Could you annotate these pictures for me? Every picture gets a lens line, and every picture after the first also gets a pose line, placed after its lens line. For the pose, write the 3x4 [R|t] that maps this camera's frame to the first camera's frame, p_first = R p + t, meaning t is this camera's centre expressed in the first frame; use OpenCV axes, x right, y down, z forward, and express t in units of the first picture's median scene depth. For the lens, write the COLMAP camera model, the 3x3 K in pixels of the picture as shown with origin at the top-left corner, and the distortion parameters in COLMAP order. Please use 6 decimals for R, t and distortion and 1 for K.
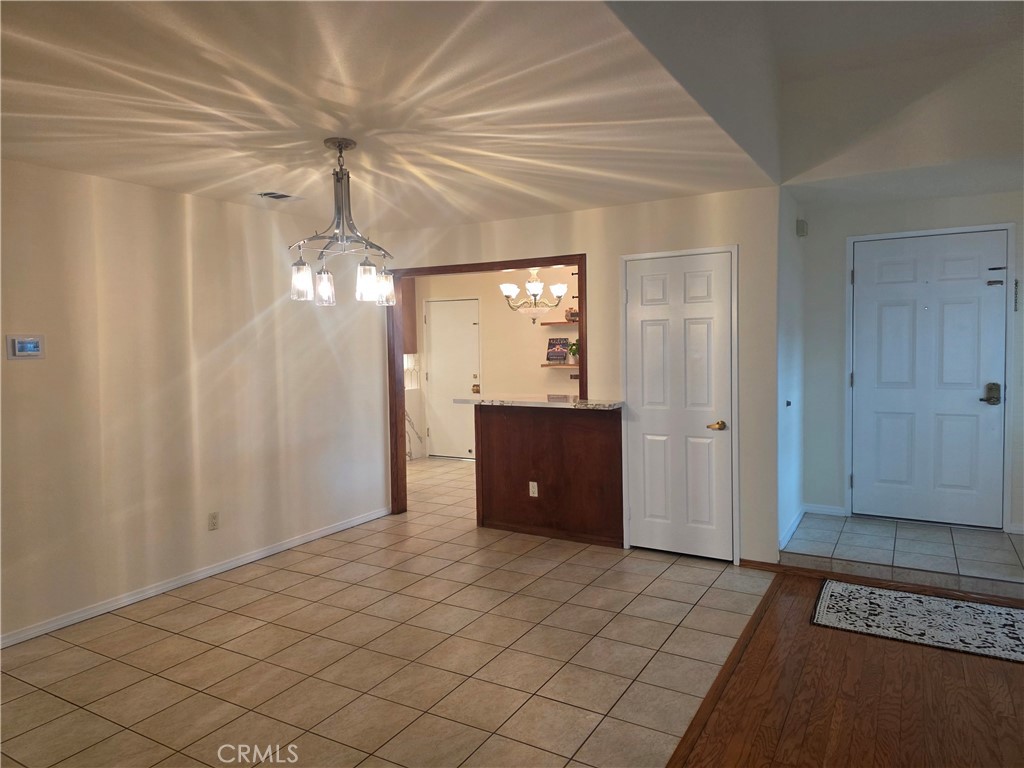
lens RADIAL K [[683.2, 0, 513.0], [0, 683.2, 377.7], [0, 0, 1]] dist [0.067293, -0.060630]
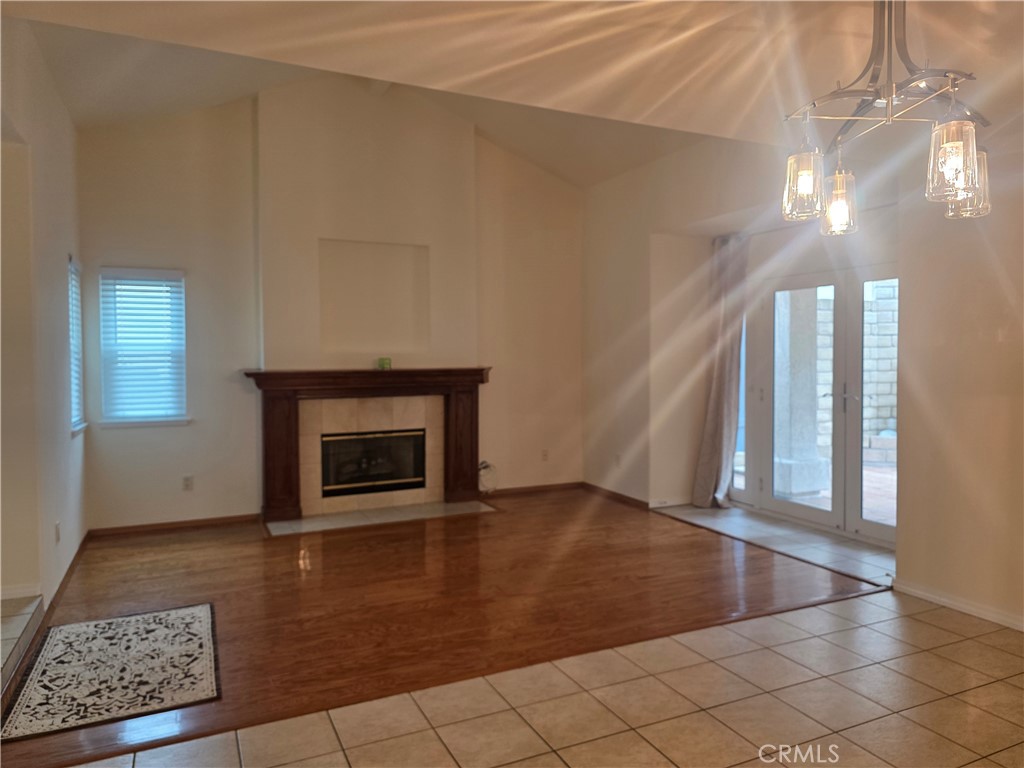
lens RADIAL K [[695.8, 0, 513.2], [0, 695.8, 374.0], [0, 0, 1]] dist [0.032112, -0.030942]
pose [[-0.823285, 0.004564, 0.567610, -0.281335], [0.048327, 0.996901, 0.062080, -0.034038], [-0.565567, 0.078540, -0.820954, 1.448933]]
